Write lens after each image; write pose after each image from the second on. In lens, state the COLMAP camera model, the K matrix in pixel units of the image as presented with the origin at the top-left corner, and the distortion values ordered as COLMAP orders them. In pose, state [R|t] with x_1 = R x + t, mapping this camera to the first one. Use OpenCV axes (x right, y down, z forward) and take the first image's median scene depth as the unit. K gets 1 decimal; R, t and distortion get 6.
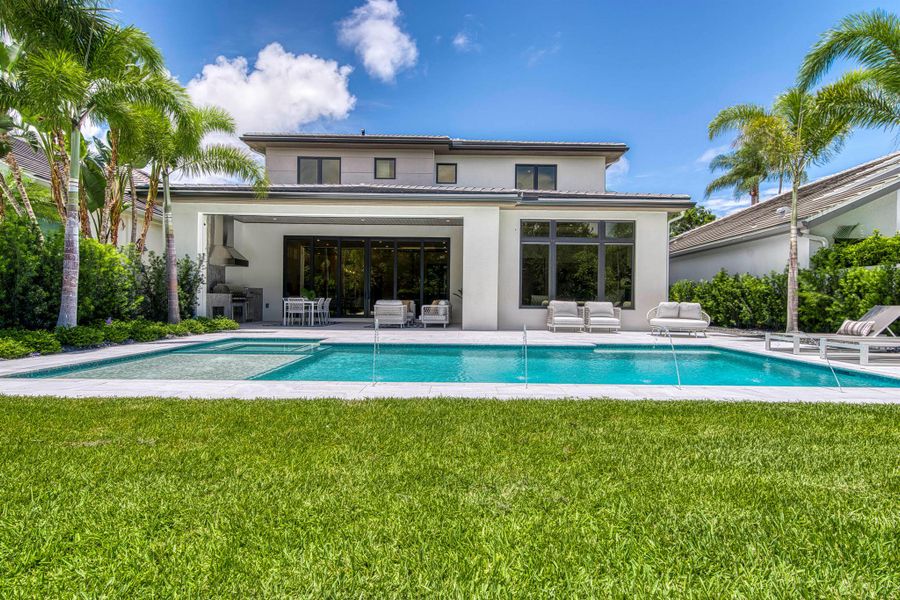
lens RADIAL K [[499.1, 0, 459.5], [0, 499.1, 301.1], [0, 0, 1]] dist [0.001293, -0.000519]
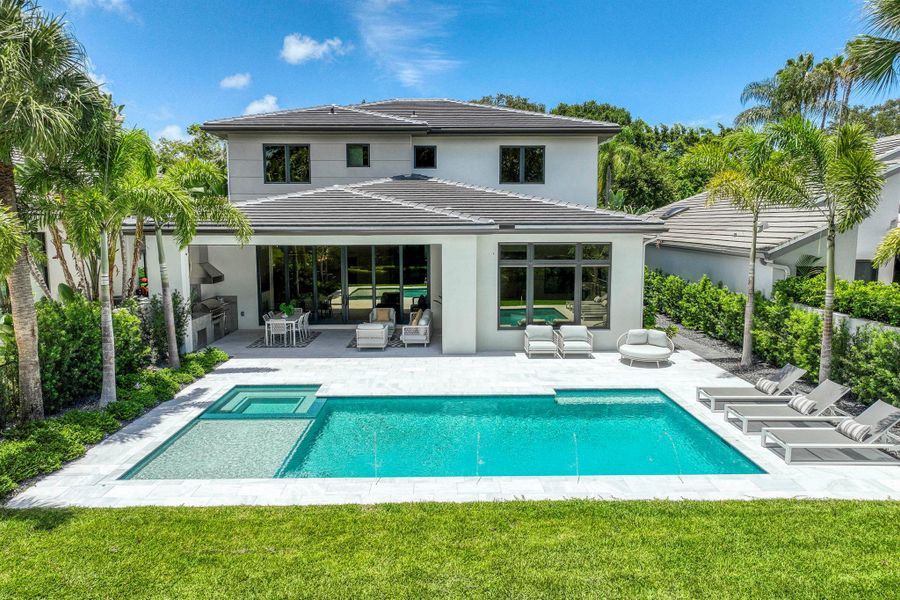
lens RADIAL K [[630.5, 0, 450.0], [0, 630.5, 300.0], [0, 0, 1]] dist [0.002670, 0.002513]
pose [[0.999877, -0.015094, 0.004354, 0.017234], [0.014467, 0.992738, 0.119423, -0.202417], [-0.006125, -0.119345, 0.992834, -0.278380]]
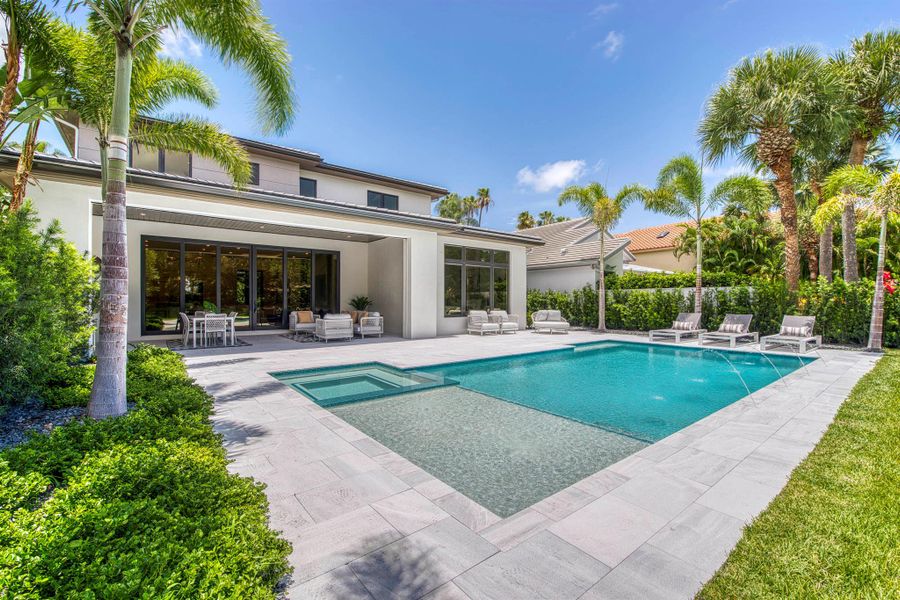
lens RADIAL K [[387.2, 0, 460.0], [0, 387.2, 303.8], [0, 0, 1]] dist [-0.000663, -0.009841]
pose [[0.786949, -0.016061, 0.616810, -0.428048], [0.007927, 0.999842, 0.015921, -0.032922], [-0.616968, -0.007640, 0.786951, 0.235701]]
